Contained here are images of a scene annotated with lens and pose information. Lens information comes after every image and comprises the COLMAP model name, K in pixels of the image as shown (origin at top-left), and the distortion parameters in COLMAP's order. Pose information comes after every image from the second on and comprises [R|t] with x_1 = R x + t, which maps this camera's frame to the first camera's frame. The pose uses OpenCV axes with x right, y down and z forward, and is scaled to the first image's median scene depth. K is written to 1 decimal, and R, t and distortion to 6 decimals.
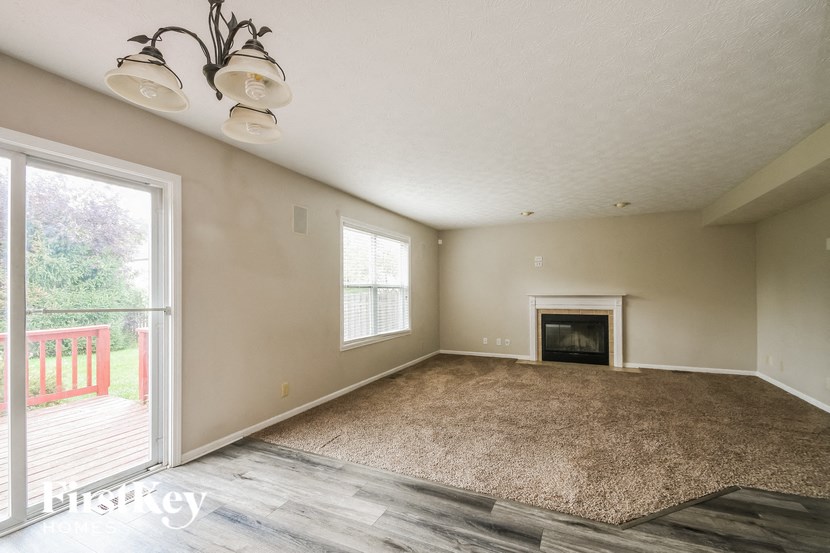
lens RADIAL K [[365.5, 0, 419.6], [0, 365.5, 290.6], [0, 0, 1]] dist [-0.000057, -0.000014]
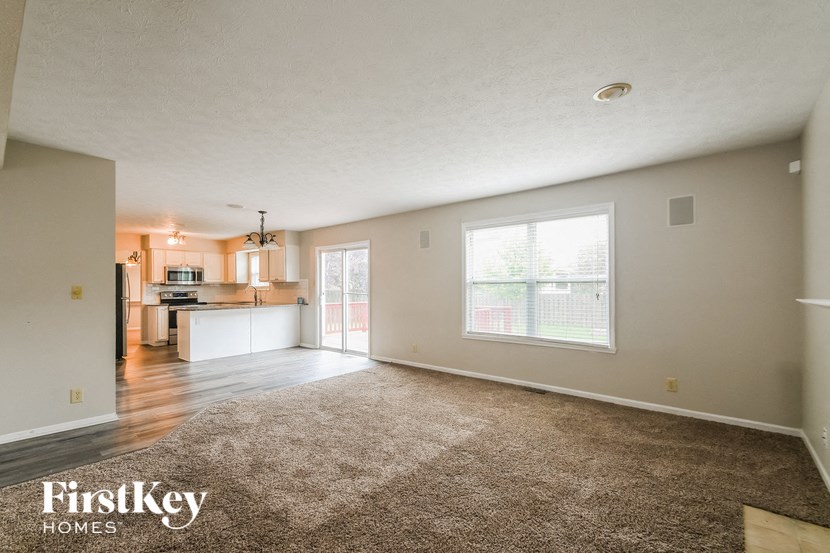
lens RADIAL K [[365.5, 0, 419.6], [0, 365.5, 290.6], [0, 0, 1]] dist [-0.000057, -0.000014]
pose [[-0.283451, 0.015861, -0.958856, 0.948983], [0.008079, 0.999867, 0.014151, -0.005744], [0.958953, -0.003735, -0.283542, 1.190188]]
